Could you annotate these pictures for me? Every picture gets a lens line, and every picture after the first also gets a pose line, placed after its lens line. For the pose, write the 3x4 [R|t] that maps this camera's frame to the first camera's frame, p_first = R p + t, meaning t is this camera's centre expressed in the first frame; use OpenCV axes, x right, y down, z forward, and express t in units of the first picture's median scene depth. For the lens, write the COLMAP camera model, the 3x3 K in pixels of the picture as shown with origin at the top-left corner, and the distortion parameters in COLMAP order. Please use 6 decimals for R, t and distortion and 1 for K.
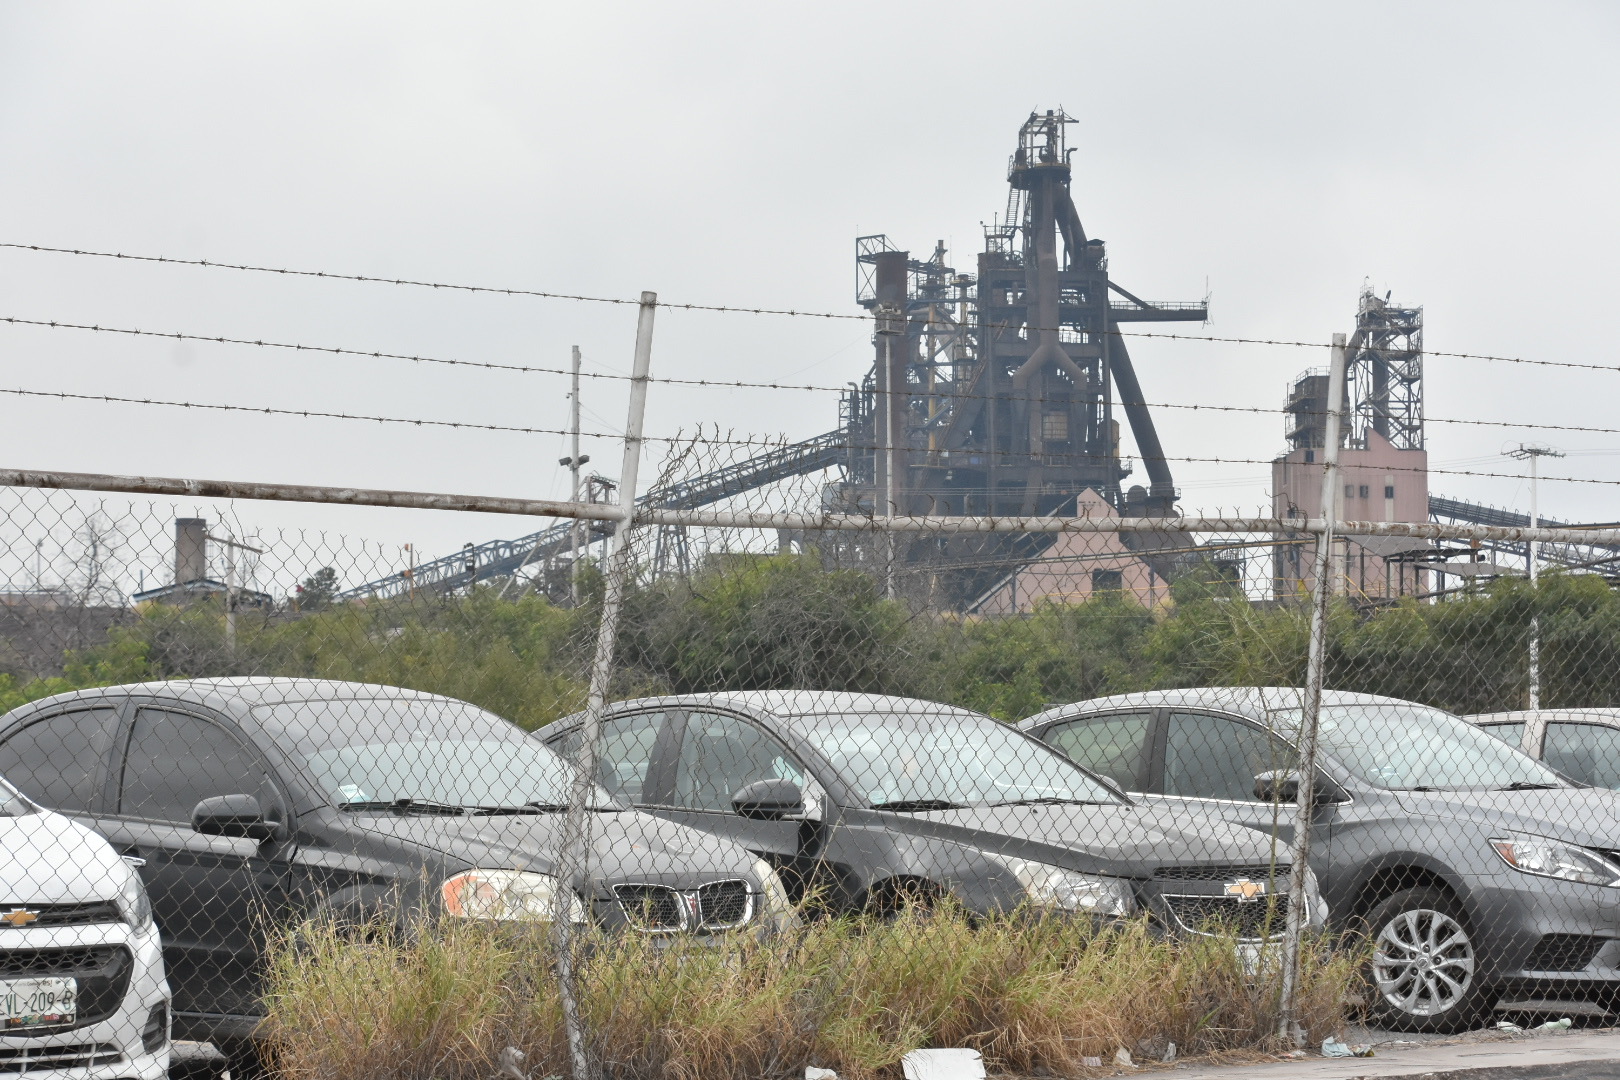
lens RADIAL K [[4381.2, 0, 806.1], [0, 4381.2, 540.0], [0, 0, 1]] dist [-0.019924, 0.000000]
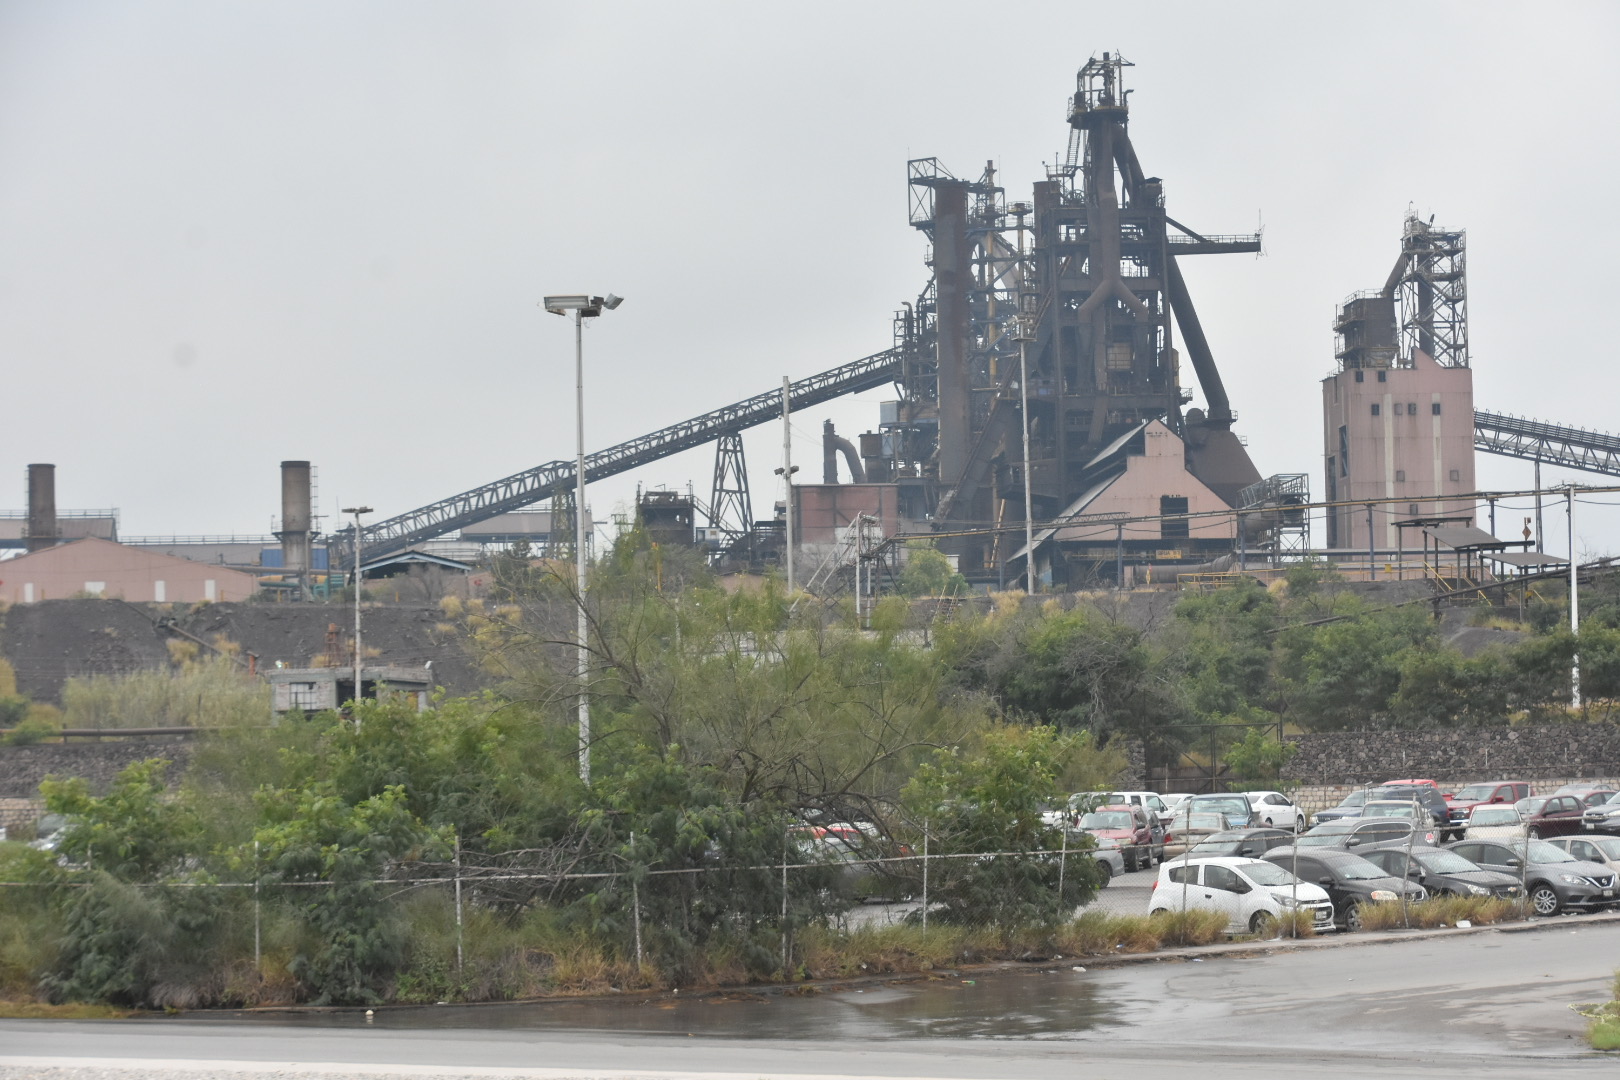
lens RADIAL K [[4798.7, 0, 813.1], [0, 4798.7, 539.7], [0, 0, 1]] dist [0.000714, 0.000000]
pose [[0.999757, -0.021147, 0.006272, -0.024050], [0.020958, 0.999367, 0.028735, -0.016398], [-0.006876, -0.028597, 0.999567, -0.148523]]
